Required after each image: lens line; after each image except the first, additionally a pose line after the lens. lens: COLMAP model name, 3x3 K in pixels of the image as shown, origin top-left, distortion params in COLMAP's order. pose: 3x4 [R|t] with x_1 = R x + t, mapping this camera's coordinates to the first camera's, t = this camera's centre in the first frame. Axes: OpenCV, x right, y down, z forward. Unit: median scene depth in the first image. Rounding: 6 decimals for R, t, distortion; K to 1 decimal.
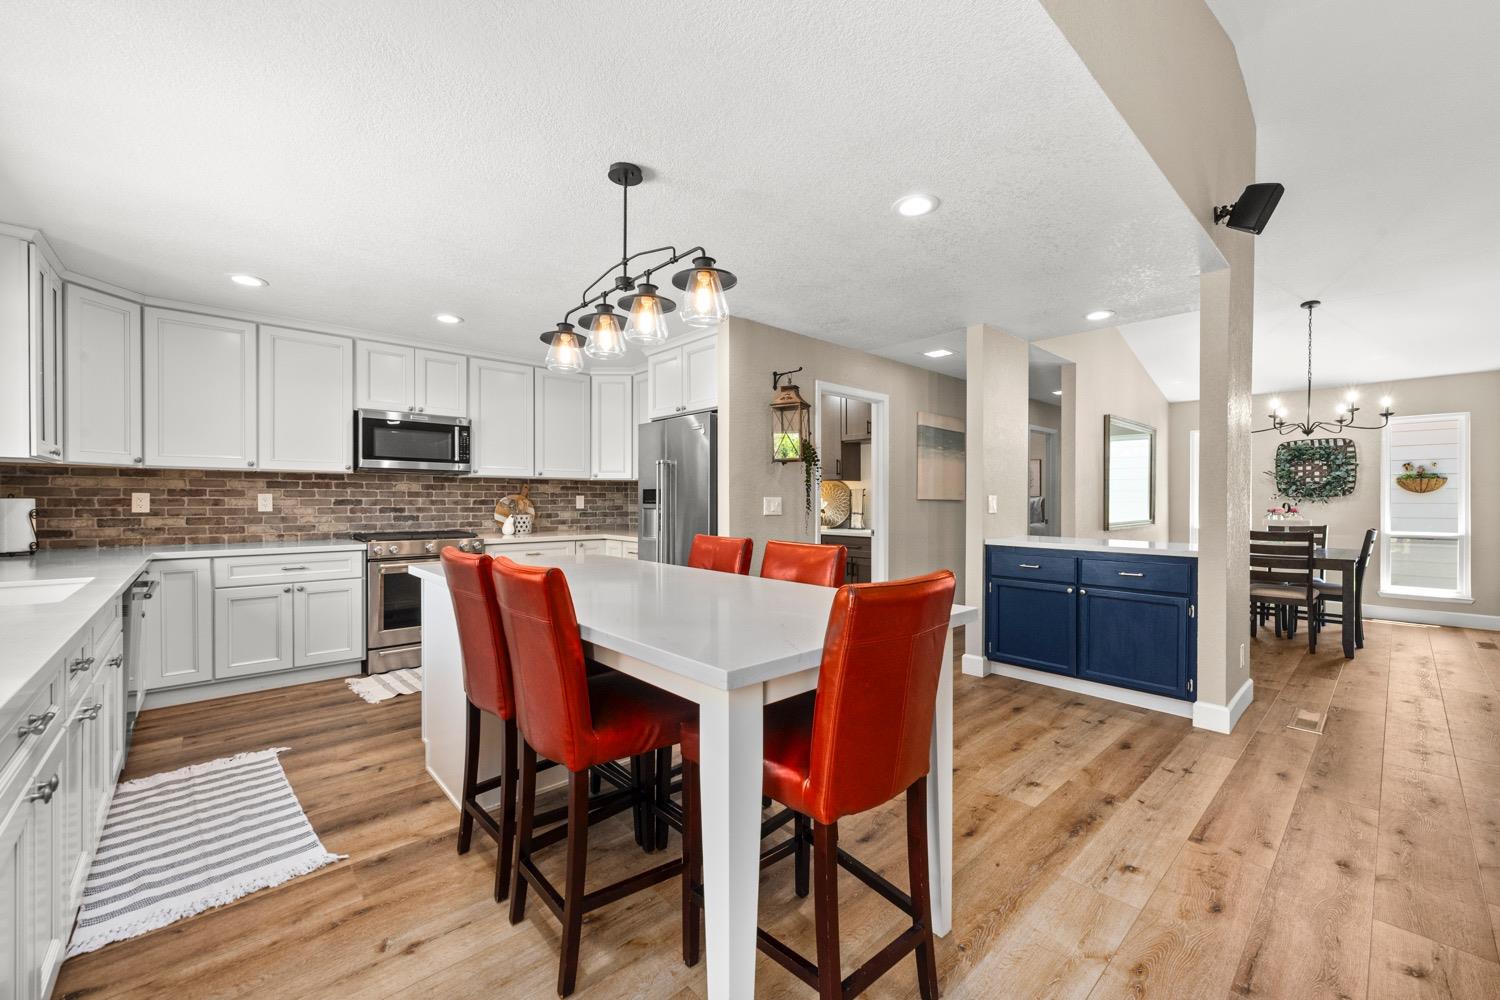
lens RADIAL K [[605.4, 0, 746.9], [0, 605.4, 499.7], [0, 0, 1]] dist [0.000053, 0.000328]
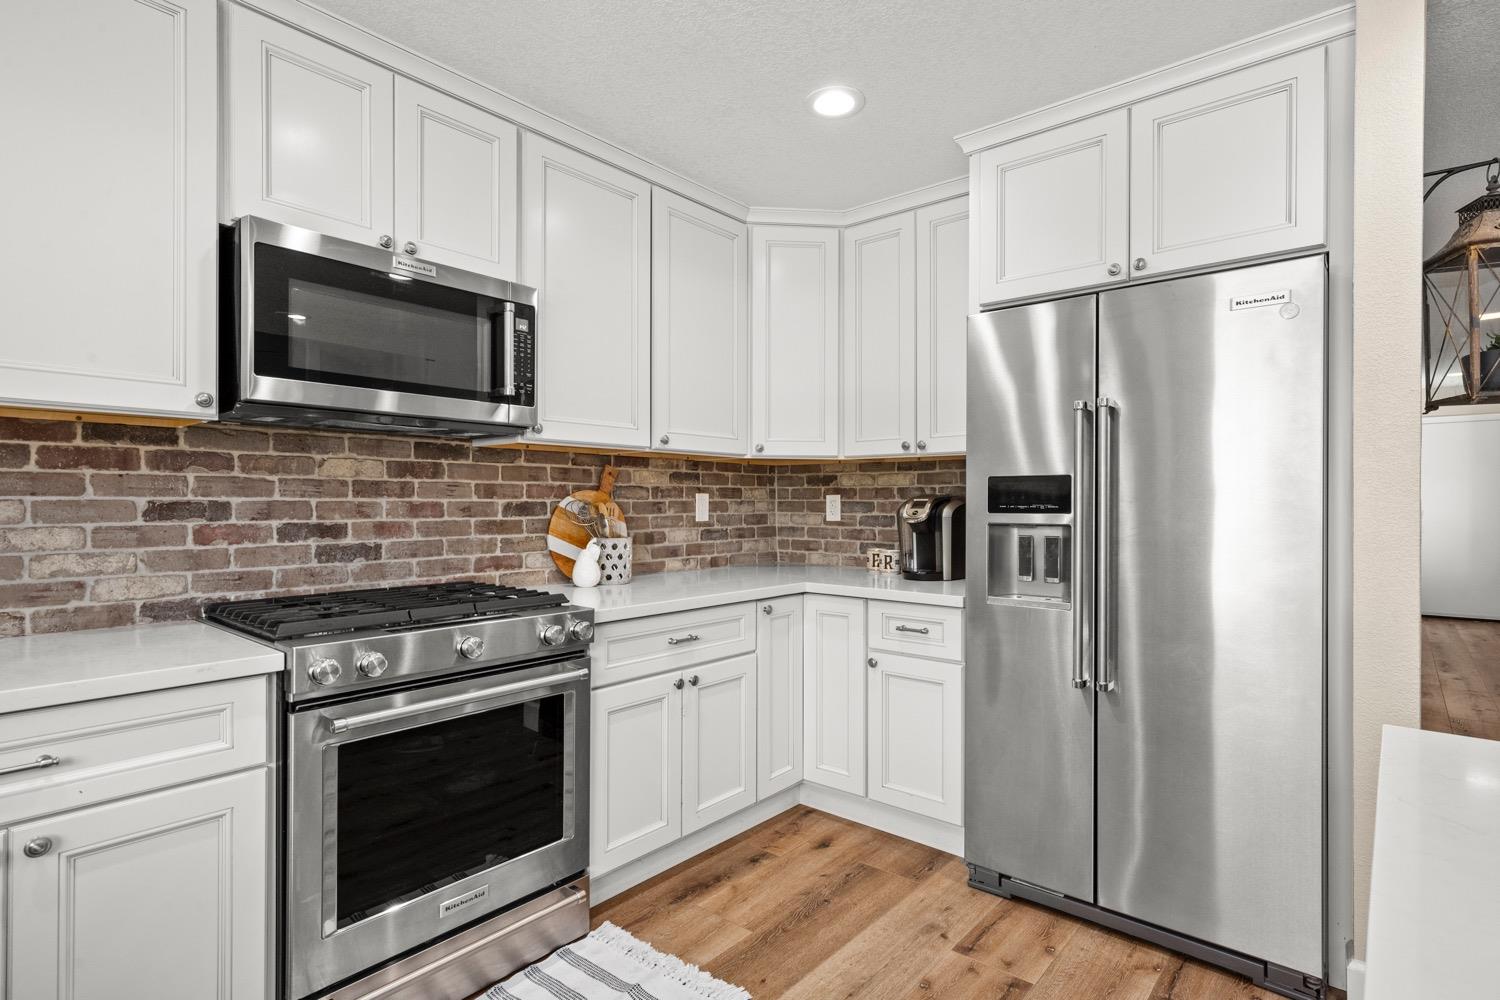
lens RADIAL K [[772.4, 0, 752.2], [0, 772.4, 497.8], [0, 0, 1]] dist [0.002786, 0.002267]
pose [[0.991856, 0.000817, 0.127359, -0.391749], [-0.000215, 0.999989, -0.004743, -0.000759], [-0.127362, 0.004677, 0.991845, 0.517778]]
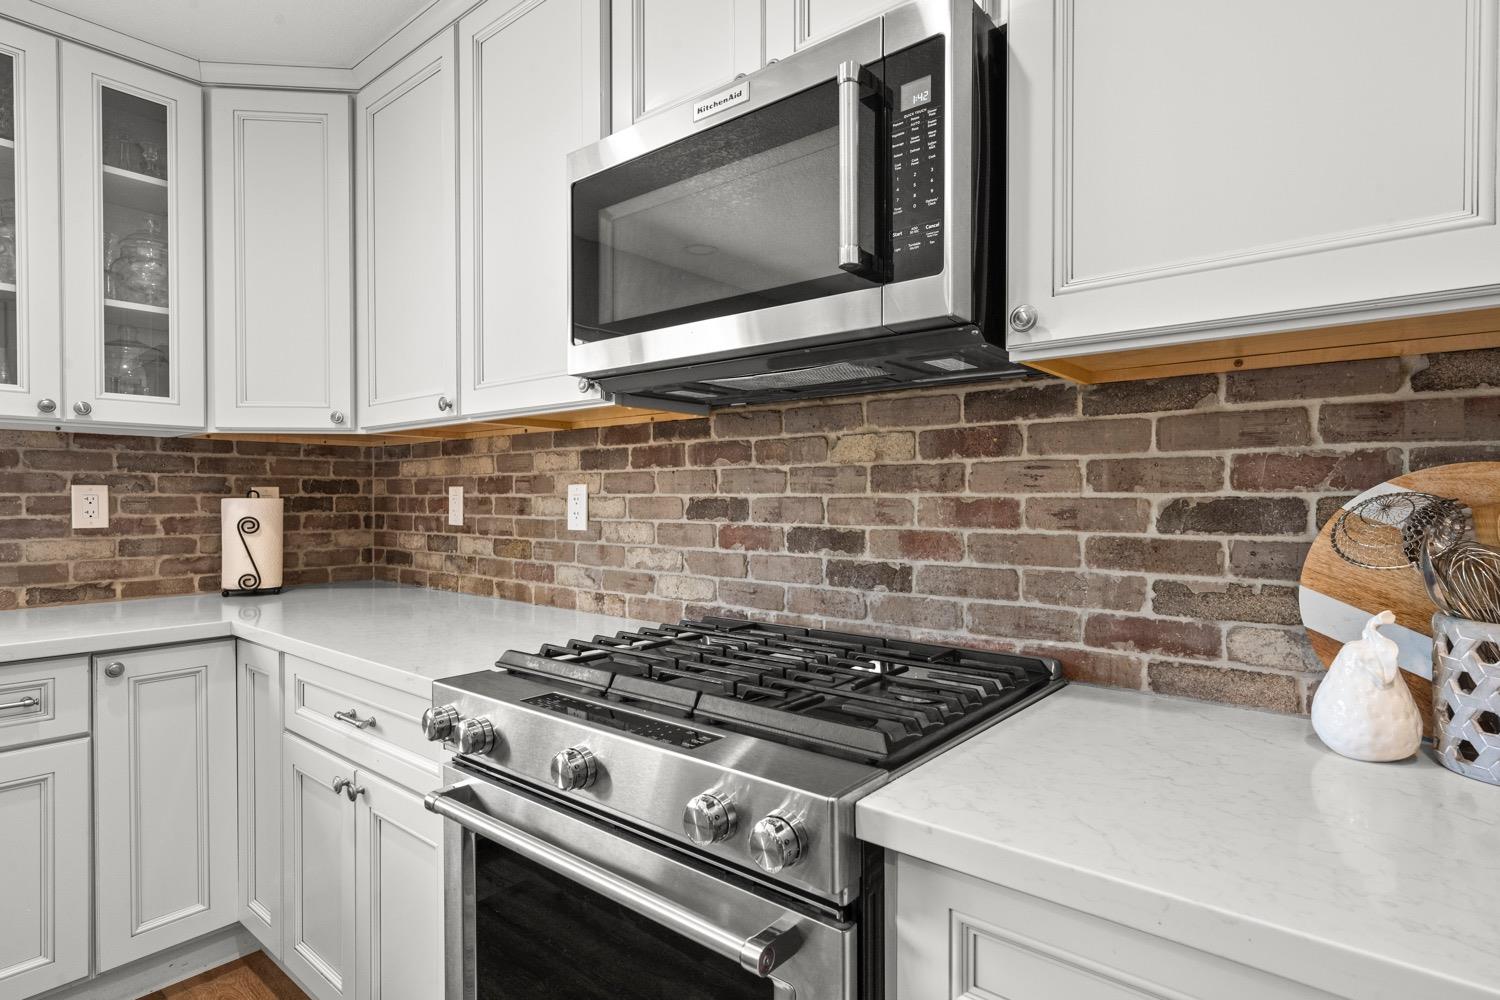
lens RADIAL K [[772.4, 0, 750.8], [0, 772.4, 501.6], [0, 0, 1]] dist [0.002786, 0.002267]
pose [[0.132214, 0.000669, -0.991221, -0.268481], [-0.001276, 0.999999, 0.000505, 0.000685], [0.991220, 0.001198, 0.132214, 0.942328]]
